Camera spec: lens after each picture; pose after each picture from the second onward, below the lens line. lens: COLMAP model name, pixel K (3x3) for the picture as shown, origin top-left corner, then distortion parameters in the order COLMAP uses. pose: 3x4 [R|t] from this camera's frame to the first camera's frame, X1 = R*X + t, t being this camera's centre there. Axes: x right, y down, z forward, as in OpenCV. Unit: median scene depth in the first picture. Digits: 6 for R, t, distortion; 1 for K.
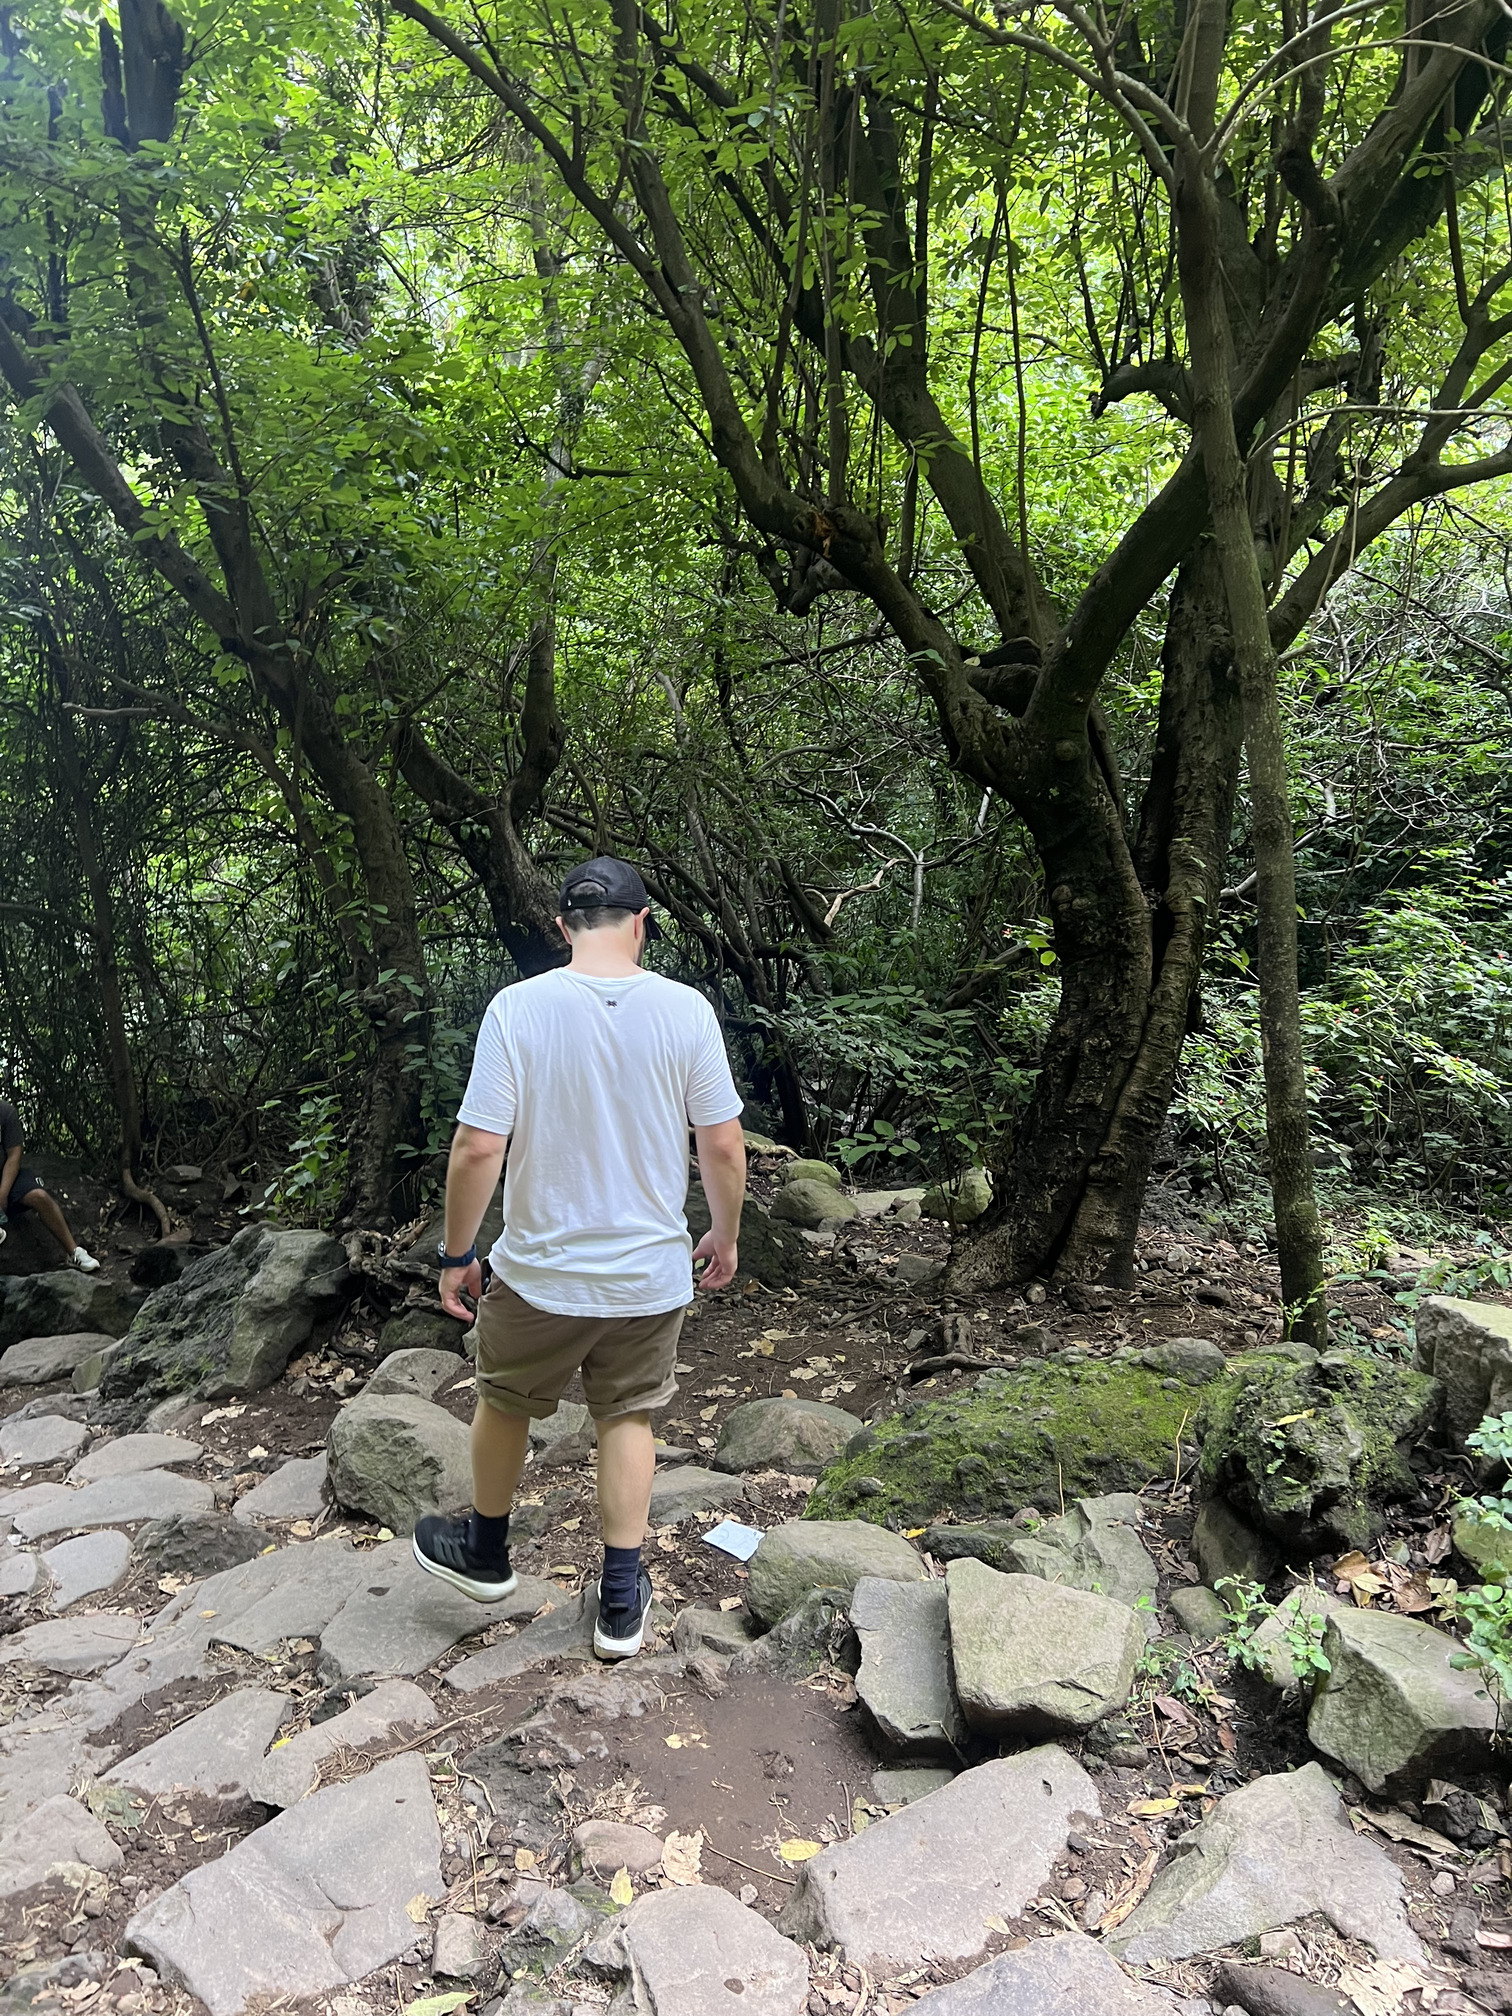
lens RADIAL K [[1515.9, 0, 748.0], [0, 1515.9, 1007.1], [0, 0, 1]] dist [0.030868, -0.038140]
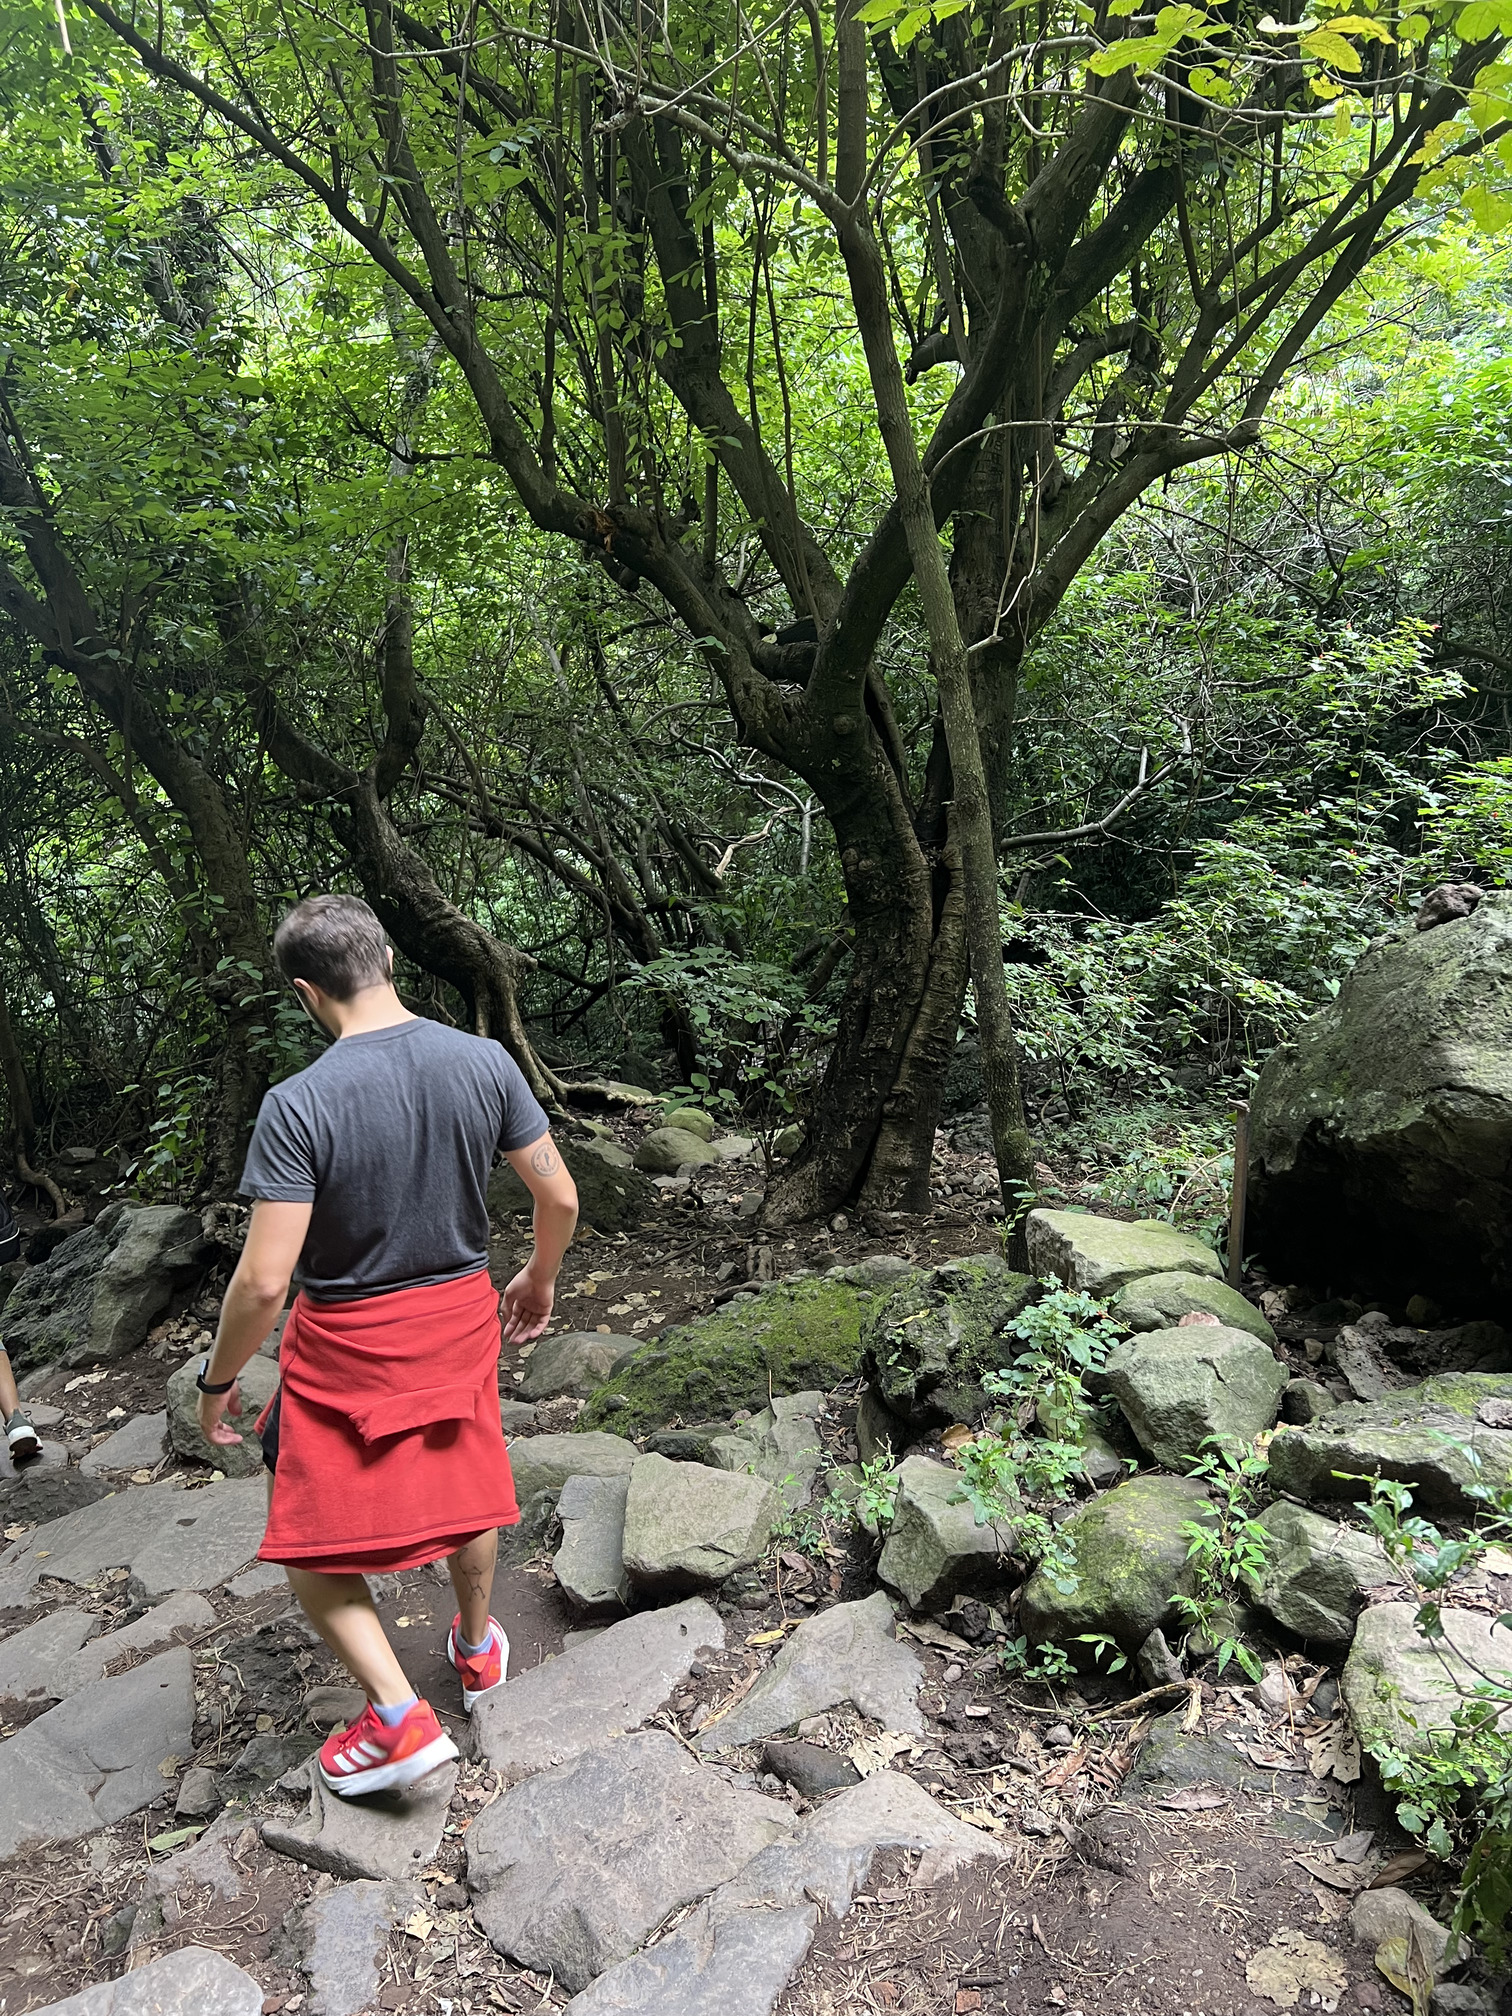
lens RADIAL K [[1515.9, 0, 762.4], [0, 1515.9, 1000.6], [0, 0, 1]] dist [0.030868, -0.038140]
pose [[0.997601, -0.054115, 0.043162, 0.101470], [0.052601, 0.997986, 0.035467, -0.014280], [-0.044995, -0.033112, 0.998438, -0.090288]]
